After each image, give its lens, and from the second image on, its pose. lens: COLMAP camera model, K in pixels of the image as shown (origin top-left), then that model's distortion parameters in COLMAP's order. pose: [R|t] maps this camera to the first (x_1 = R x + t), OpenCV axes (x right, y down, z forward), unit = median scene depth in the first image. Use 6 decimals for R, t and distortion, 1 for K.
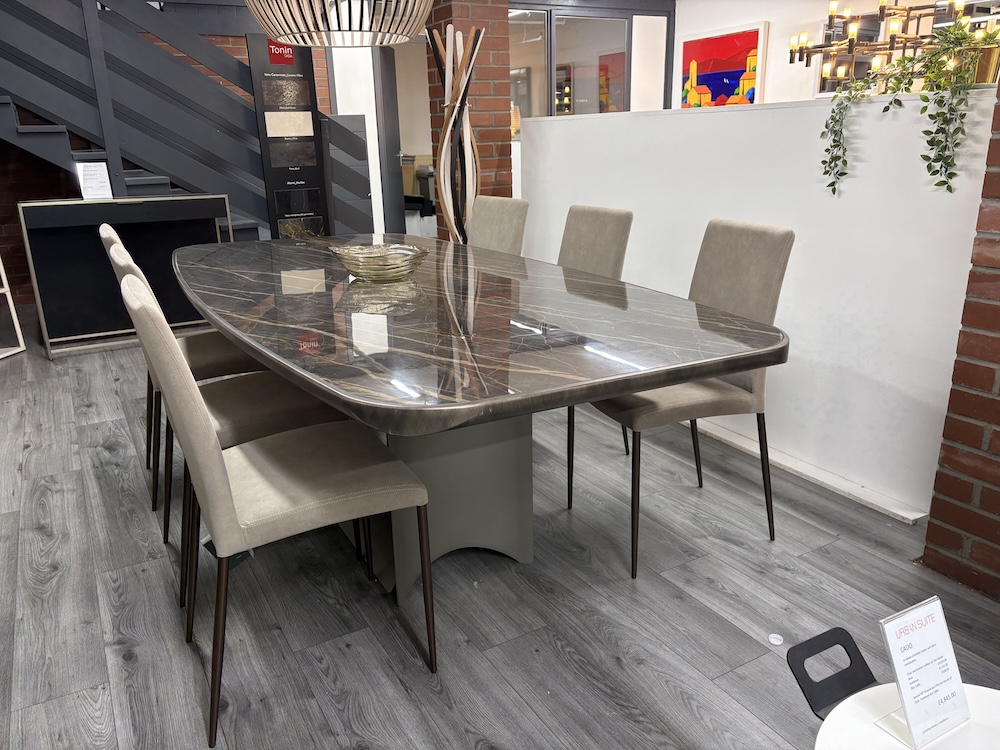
lens RADIAL K [[763.3, 0, 497.7], [0, 763.3, 375.6], [0, 0, 1]] dist [0.058894, -0.069854]
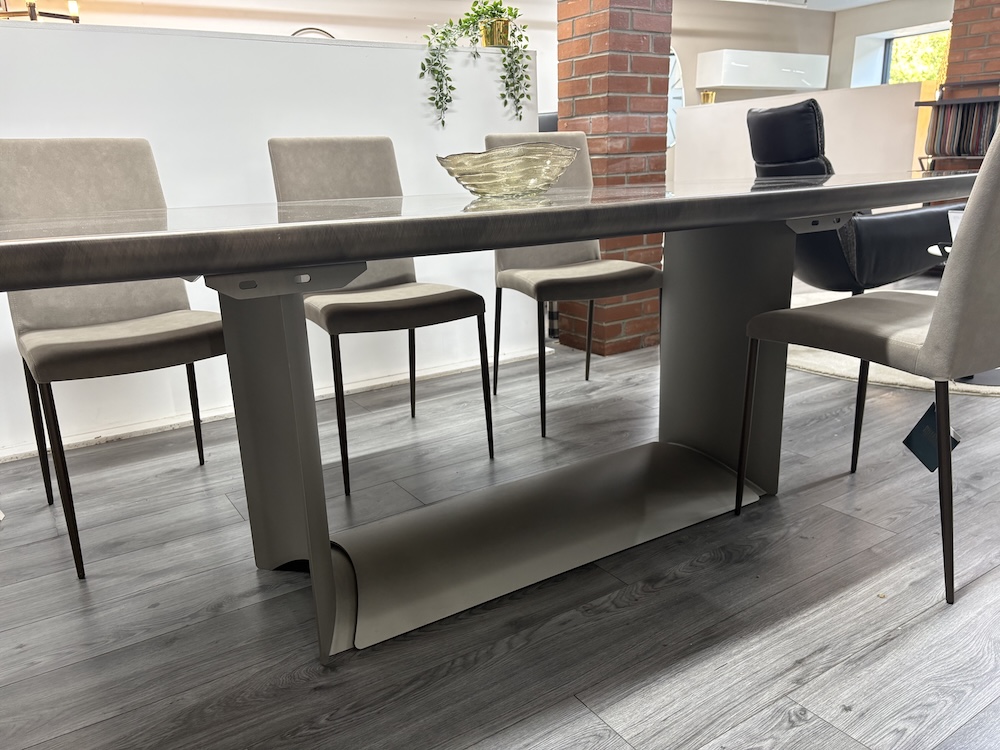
lens RADIAL K [[763.3, 0, 493.5], [0, 763.3, 366.2], [0, 0, 1]] dist [0.058894, -0.069854]
pose [[-0.053949, -0.241569, 0.968883, -0.803220], [0.323411, 0.913767, 0.245835, -0.164595], [-0.944719, 0.326610, 0.028829, 1.016402]]
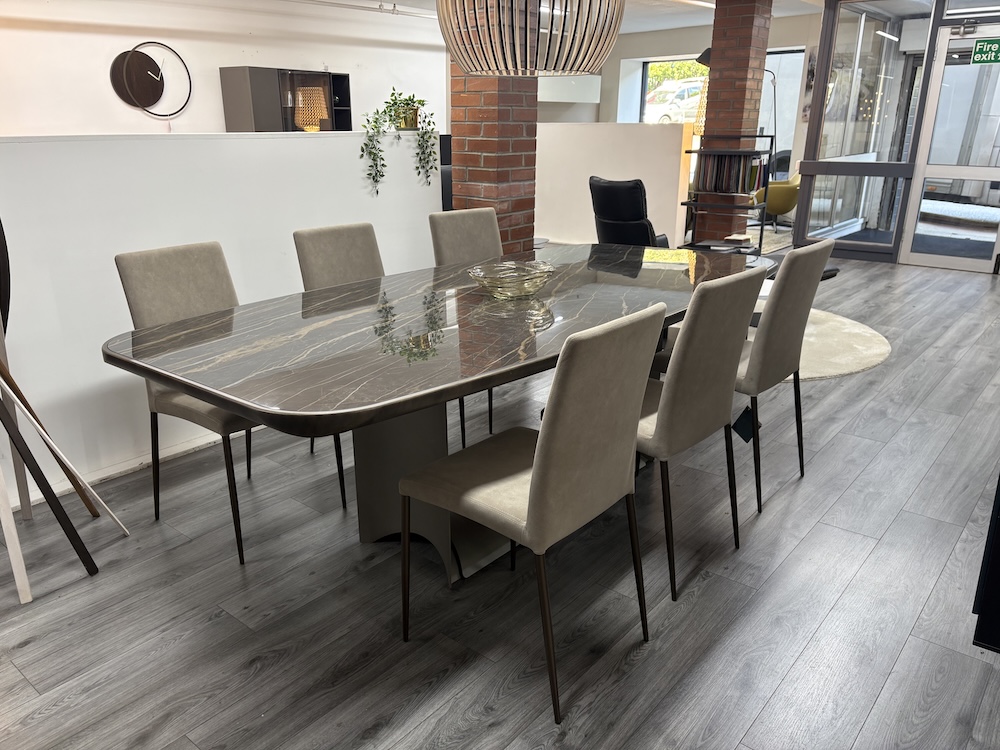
lens RADIAL K [[763.3, 0, 500.6], [0, 763.3, 382.0], [0, 0, 1]] dist [0.058894, -0.069854]
pose [[-0.348681, -0.283002, 0.893494, -1.094315], [0.282122, 0.877416, 0.388006, -0.430142], [-0.893772, 0.387365, -0.226097, 1.269391]]
